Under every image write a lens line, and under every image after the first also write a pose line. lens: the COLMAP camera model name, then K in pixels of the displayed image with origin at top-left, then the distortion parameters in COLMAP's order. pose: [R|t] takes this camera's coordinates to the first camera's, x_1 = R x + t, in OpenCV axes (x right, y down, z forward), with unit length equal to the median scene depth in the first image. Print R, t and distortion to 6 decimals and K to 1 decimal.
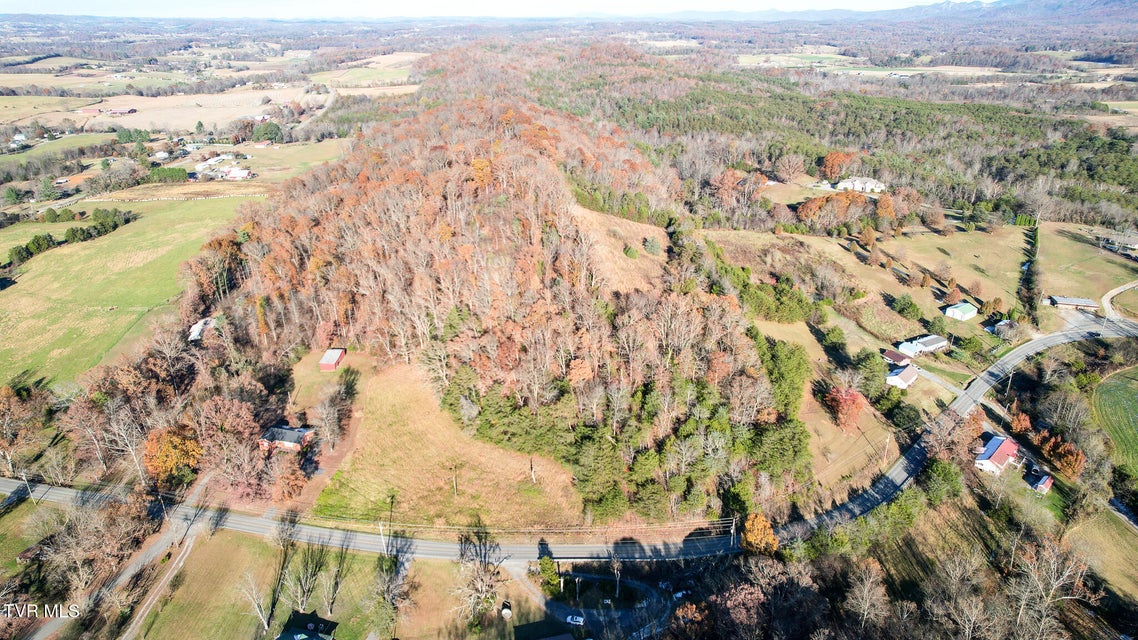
lens RADIAL K [[726.9, 0, 565.5], [0, 726.9, 323.2], [0, 0, 1]] dist [-0.077944, 0.071275]
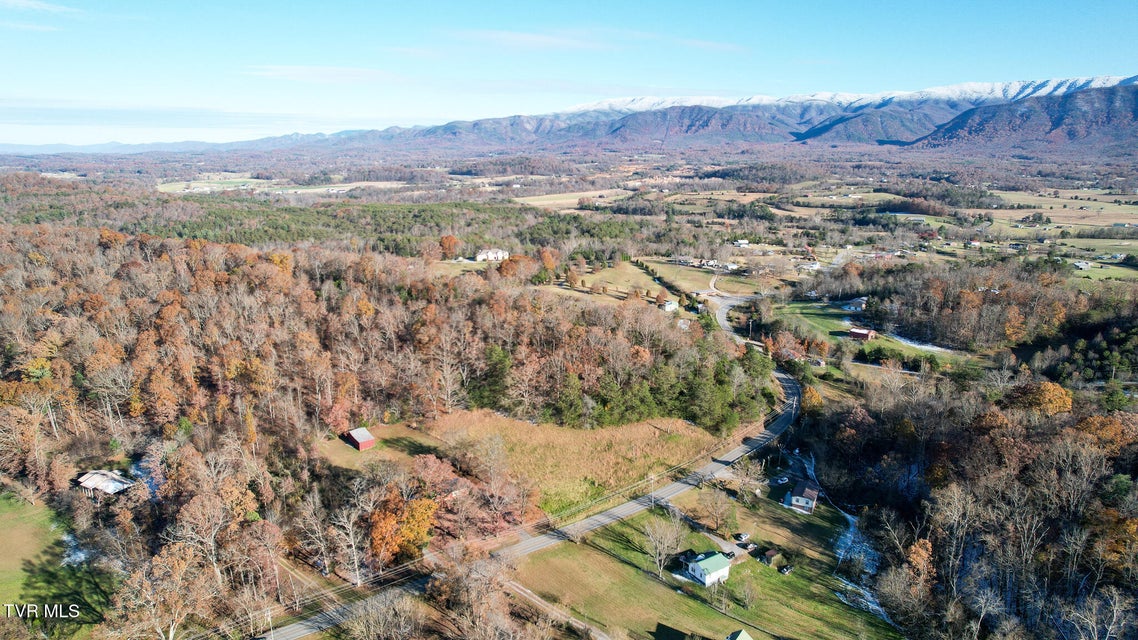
lens RADIAL K [[726.9, 0, 568.9], [0, 726.9, 313.9], [0, 0, 1]] dist [-0.077944, 0.071275]
pose [[0.683603, -0.162992, 0.711421, -0.614638], [0.286331, 0.956493, -0.055994, 0.019228], [-0.671343, 0.241979, 0.700532, 0.080867]]
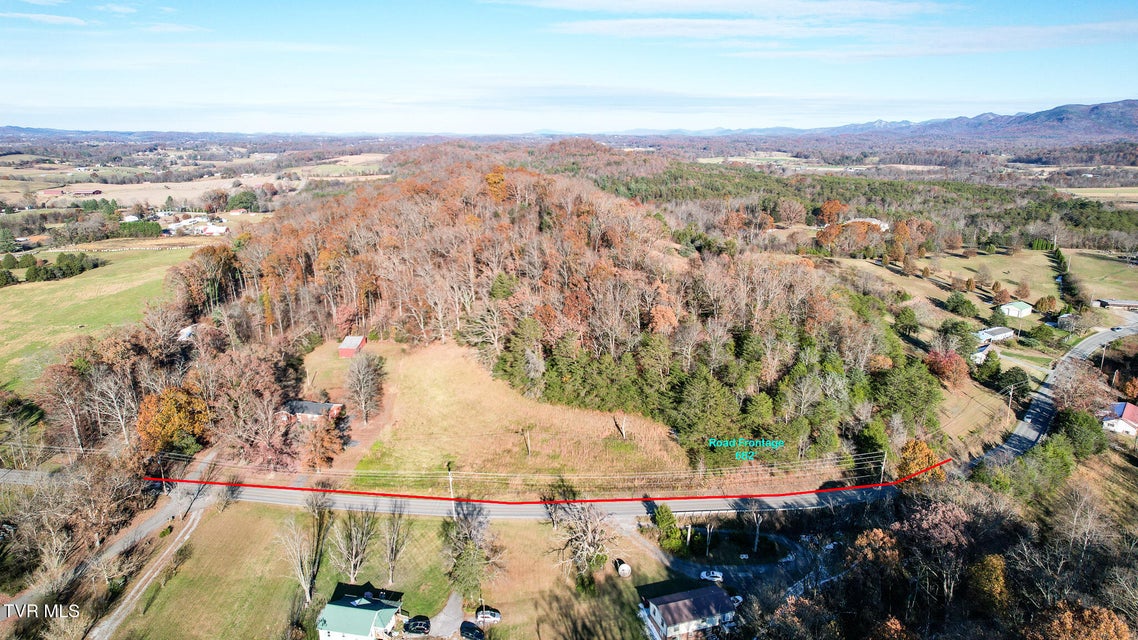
lens RADIAL K [[726.9, 0, 566.6], [0, 726.9, 324.1], [0, 0, 1]] dist [-0.077944, 0.071275]
pose [[0.998254, -0.005986, 0.058757, -0.089887], [0.014440, 0.989395, -0.144533, 0.119724], [-0.057269, 0.145129, 0.987754, 0.092055]]
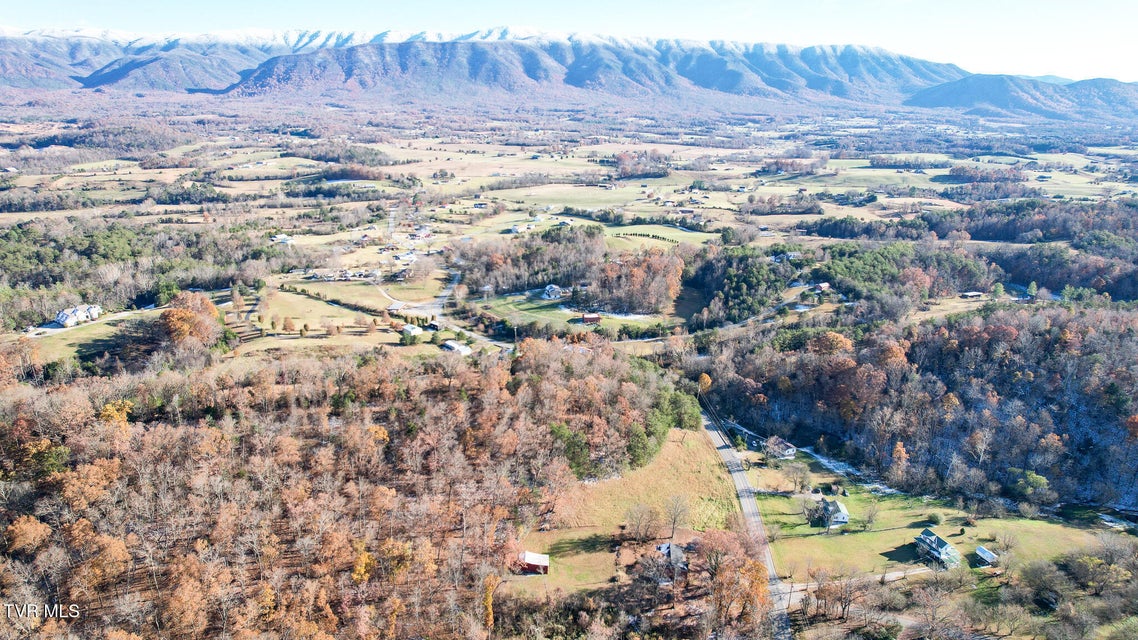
lens RADIAL K [[726.9, 0, 569.4], [0, 726.9, 316.7], [0, 0, 1]] dist [-0.077944, 0.071275]
pose [[-0.159605, -0.294293, 0.942294, -0.852378], [0.376306, 0.864322, 0.333680, -0.393830], [-0.912645, 0.407847, -0.027206, 0.669904]]
